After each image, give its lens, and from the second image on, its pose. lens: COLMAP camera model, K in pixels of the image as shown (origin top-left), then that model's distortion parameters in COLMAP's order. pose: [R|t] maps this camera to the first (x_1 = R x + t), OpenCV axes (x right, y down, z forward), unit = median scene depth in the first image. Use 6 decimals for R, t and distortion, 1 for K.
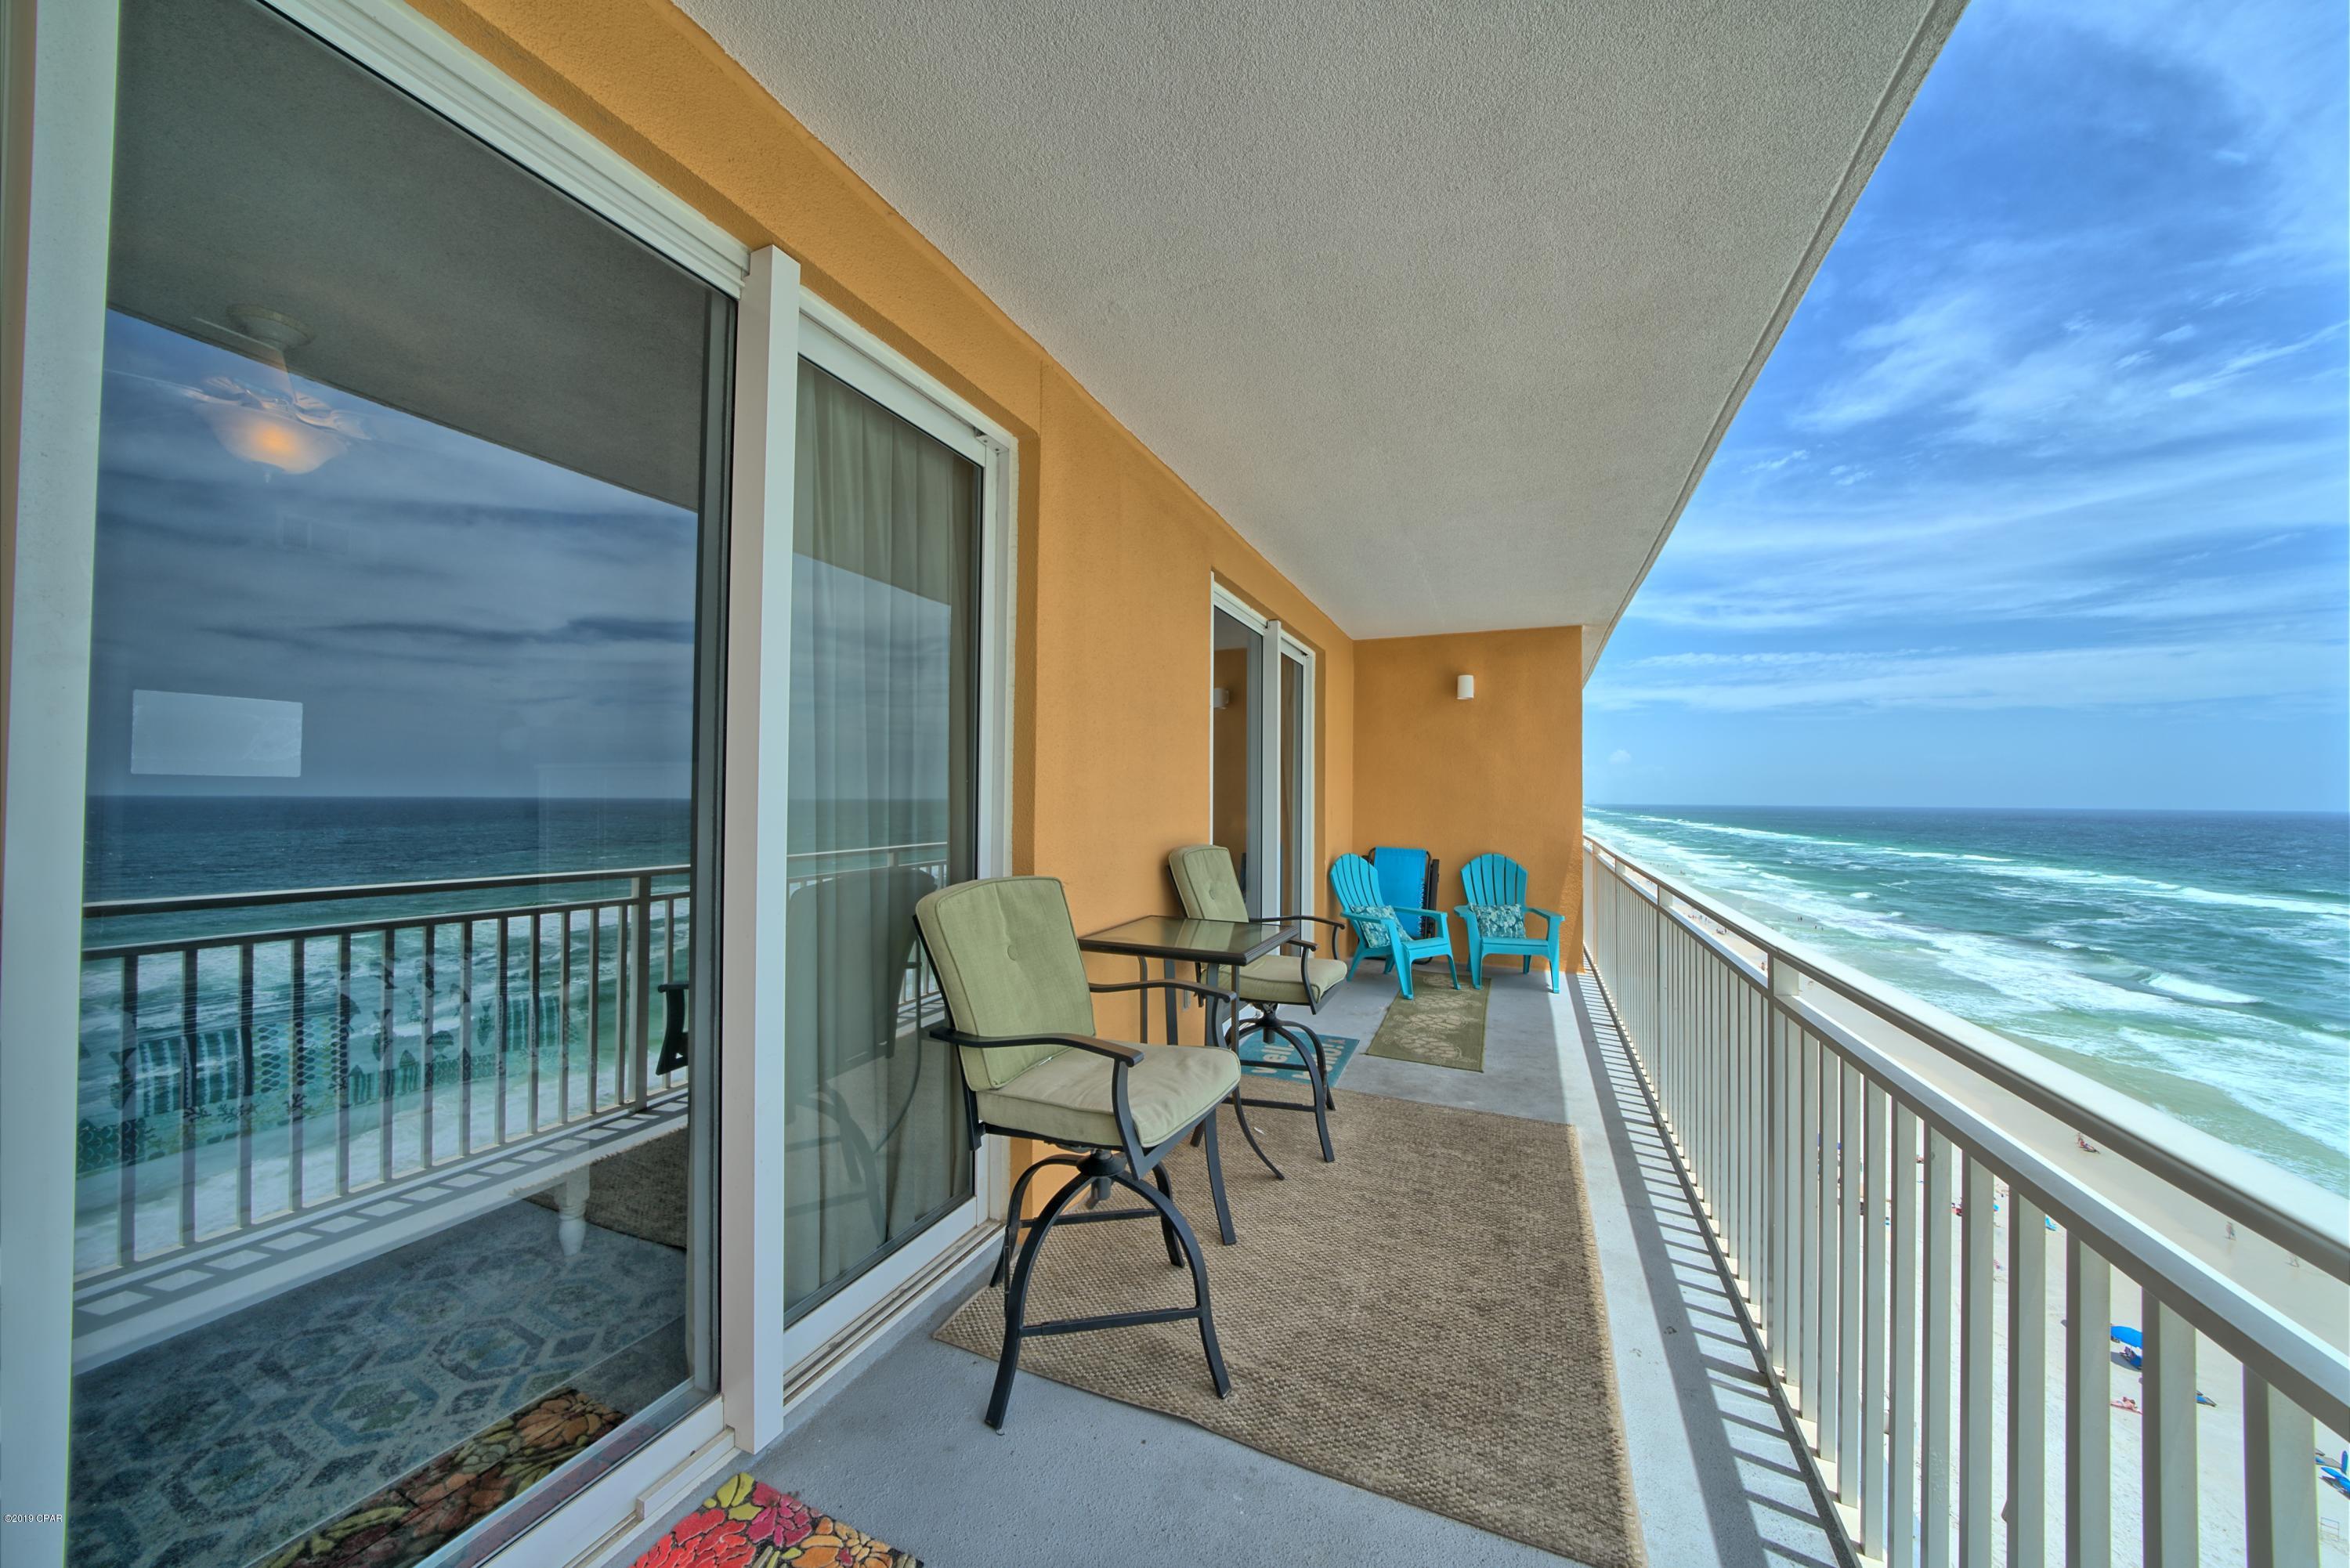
lens RADIAL K [[812.3, 0, 1169.9], [0, 812.3, 782.8], [0, 0, 1]] dist [-0.020940, 0.000047]
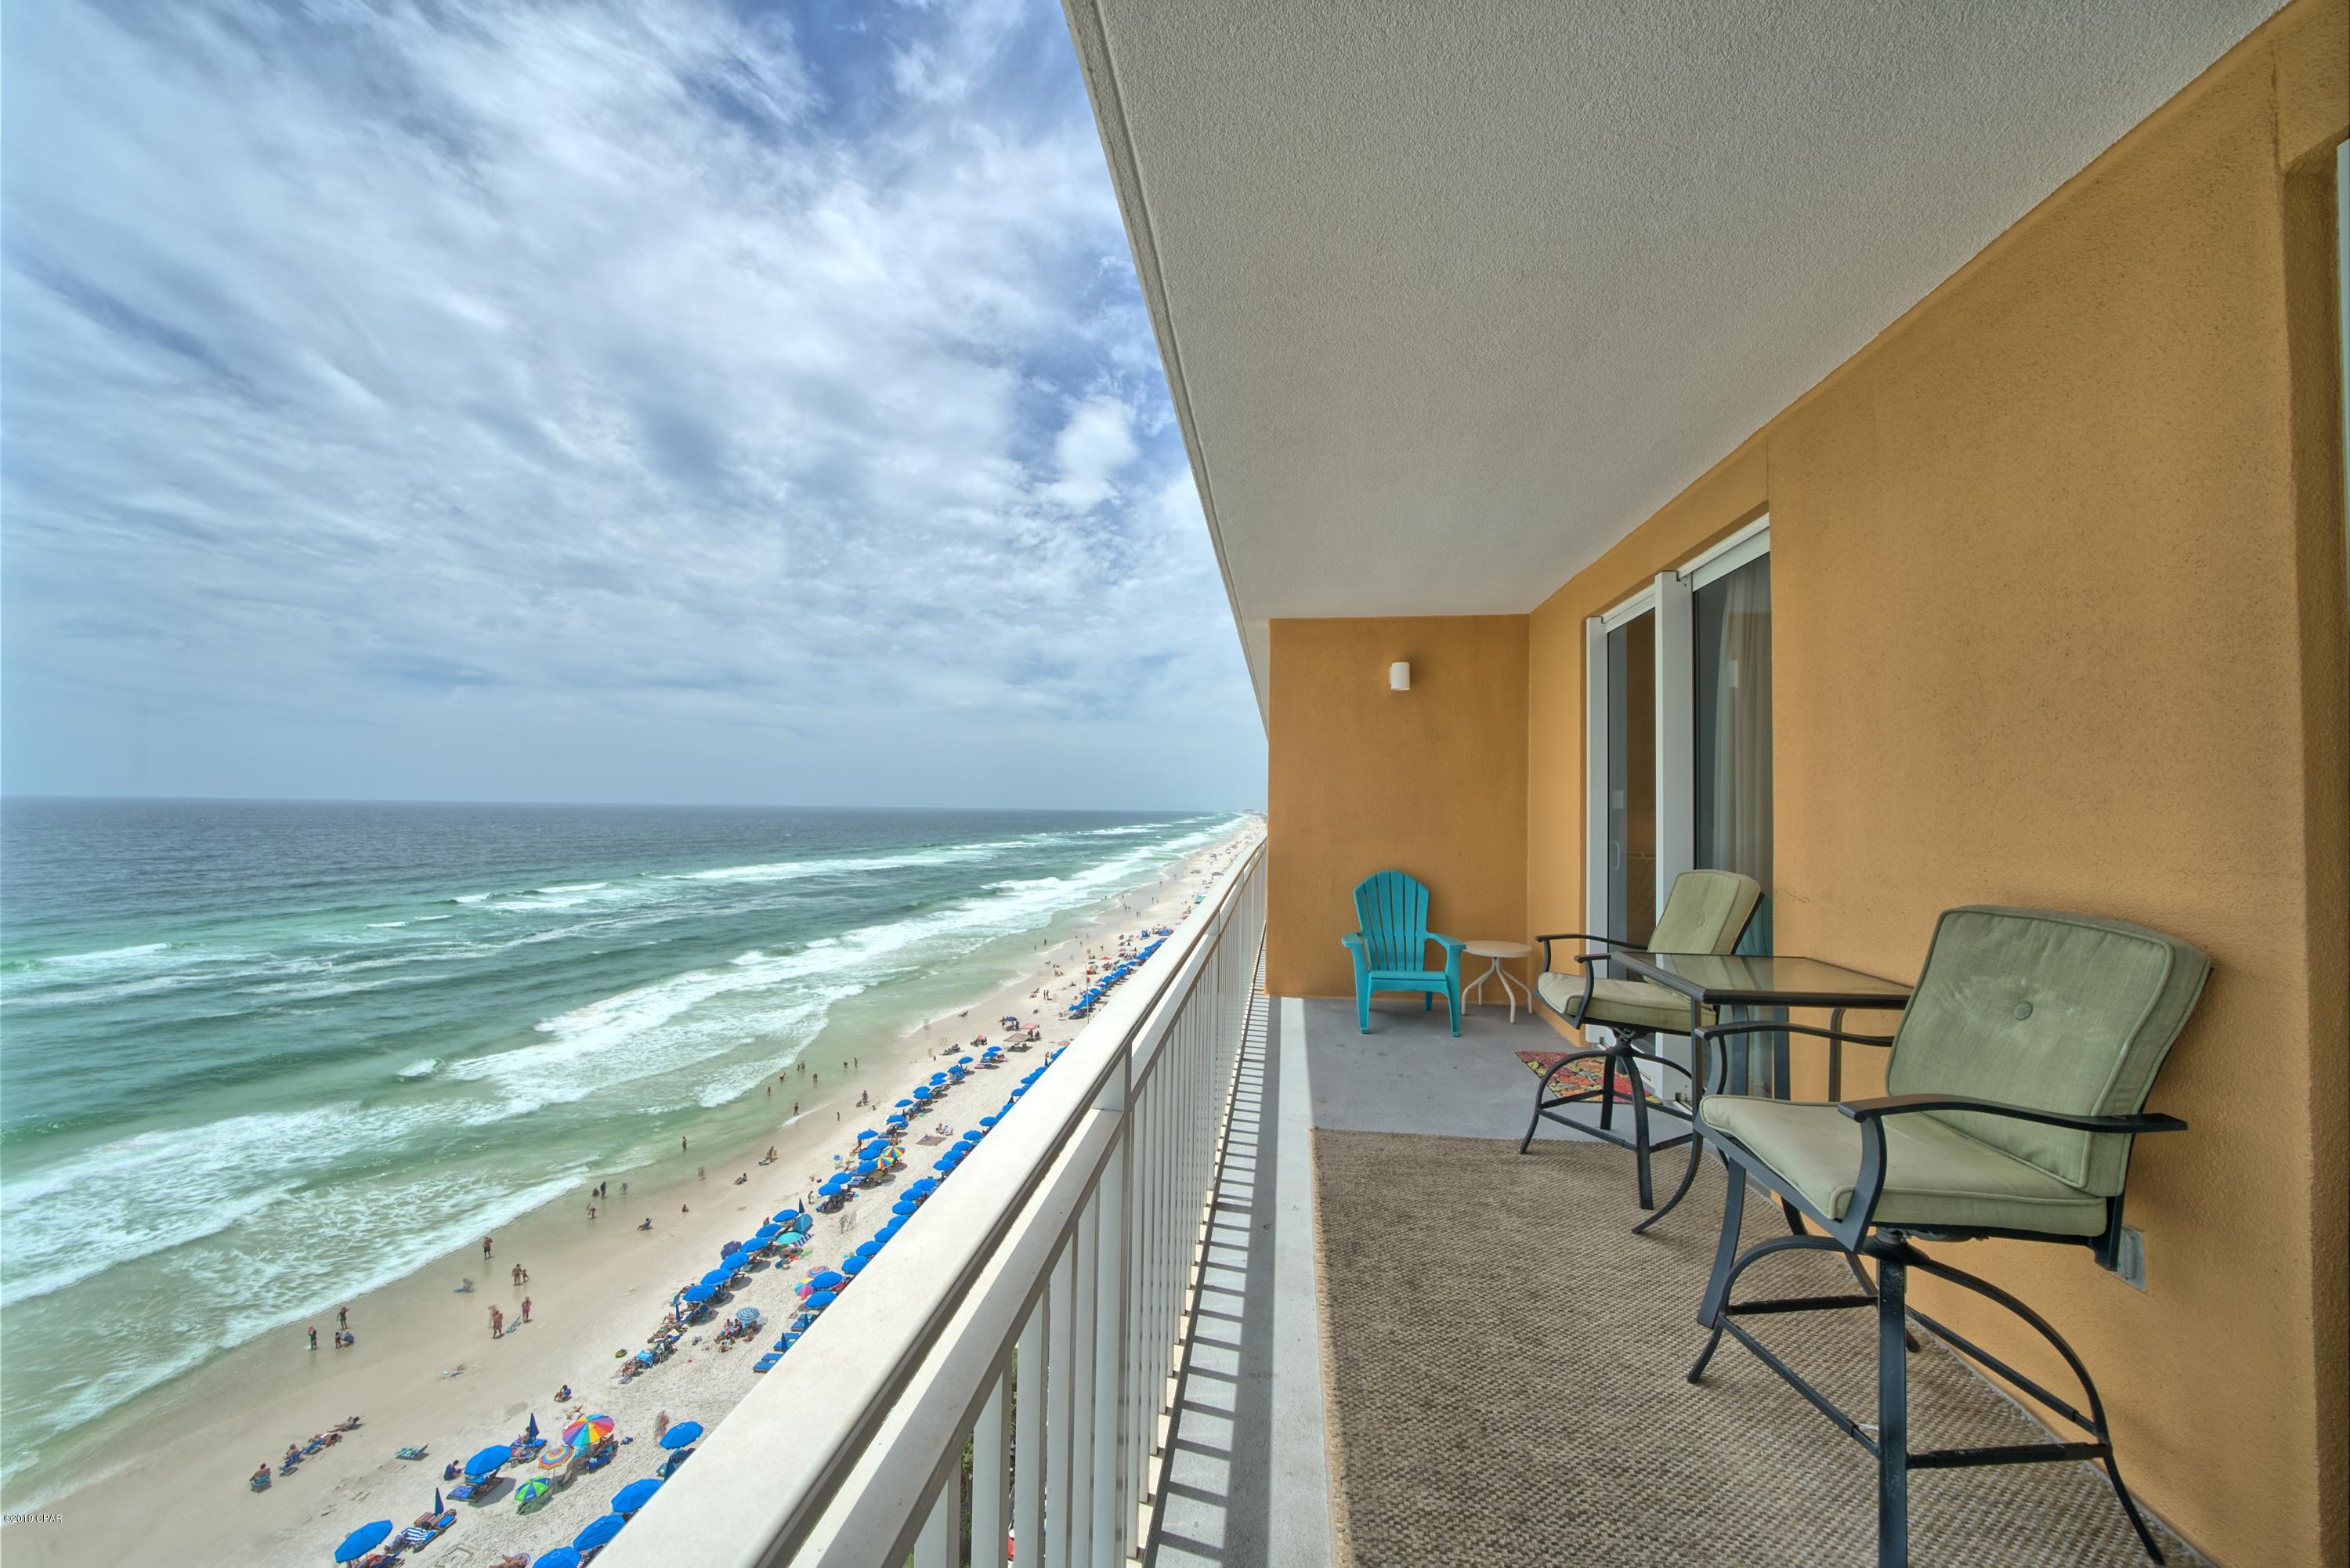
lens RADIAL K [[812.3, 0, 1169.9], [0, 812.3, 782.8], [0, 0, 1]] dist [-0.020940, 0.000047]
pose [[-0.964864, -0.007753, -0.262635, 1.013724], [0.005666, 0.998718, -0.050296, 0.042781], [0.262689, -0.050017, -0.963583, 2.019597]]
